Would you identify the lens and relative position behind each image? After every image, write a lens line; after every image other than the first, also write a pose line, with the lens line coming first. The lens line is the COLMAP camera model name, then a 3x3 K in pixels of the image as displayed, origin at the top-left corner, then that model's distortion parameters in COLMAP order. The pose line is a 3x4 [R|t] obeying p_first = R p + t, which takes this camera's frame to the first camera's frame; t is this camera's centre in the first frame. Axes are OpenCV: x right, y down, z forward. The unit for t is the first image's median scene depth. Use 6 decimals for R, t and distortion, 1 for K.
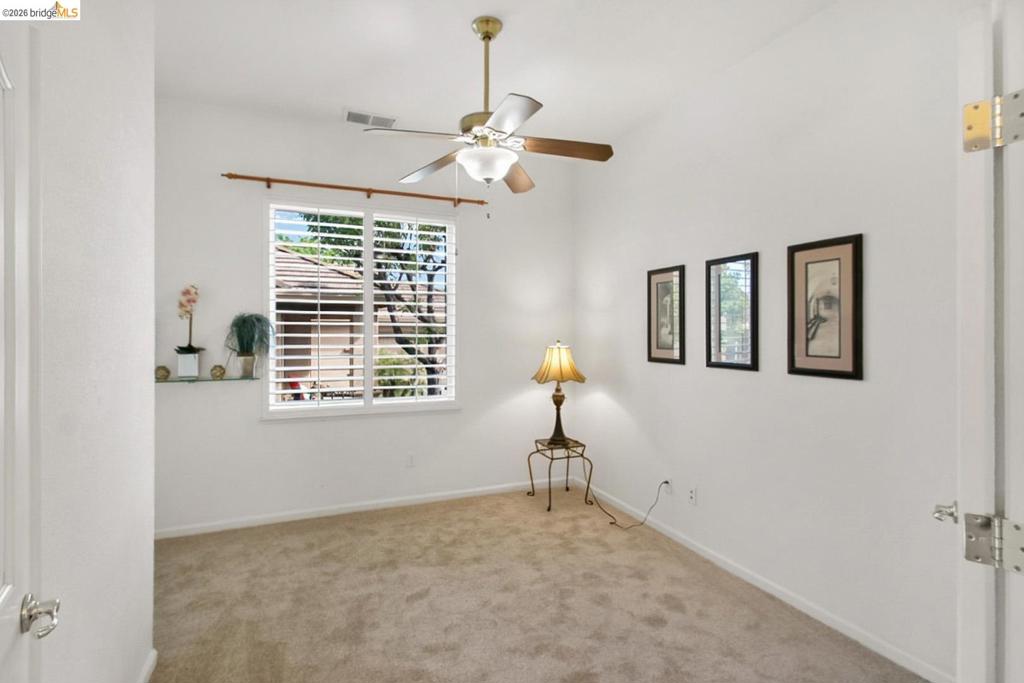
lens RADIAL K [[499.3, 0, 513.3], [0, 499.3, 340.8], [0, 0, 1]] dist [0.002380, -0.009629]
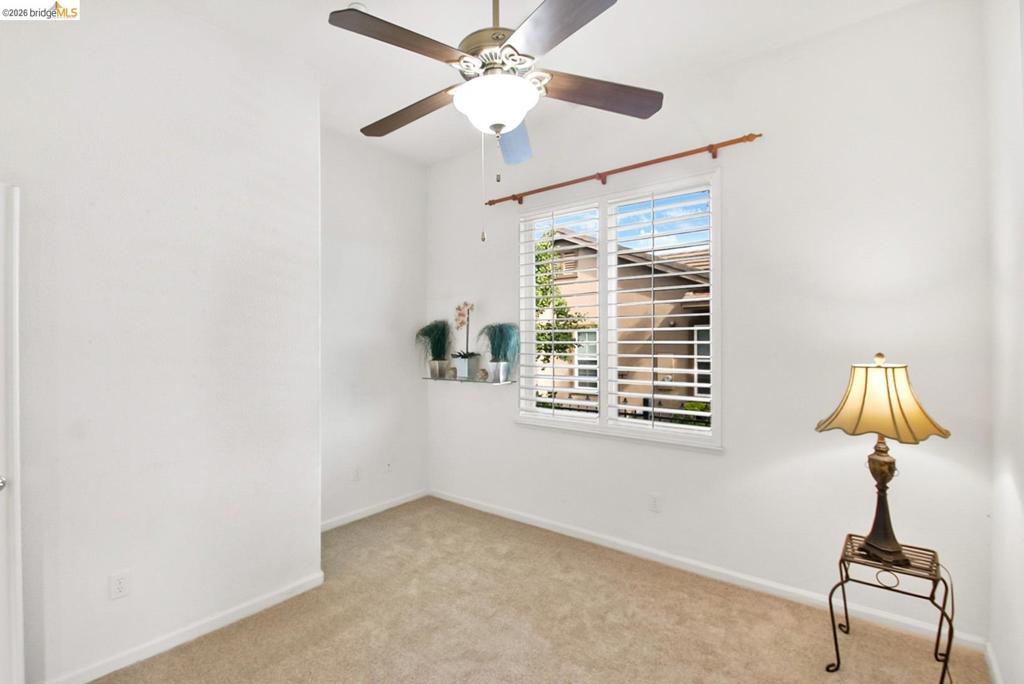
lens RADIAL K [[499.3, 0, 513.7], [0, 499.3, 337.8], [0, 0, 1]] dist [0.002380, -0.009629]
pose [[0.437668, -0.004791, -0.899124, 0.419150], [-0.001648, 0.999980, -0.006130, -0.013648], [0.899135, 0.004165, 0.437652, 0.482080]]
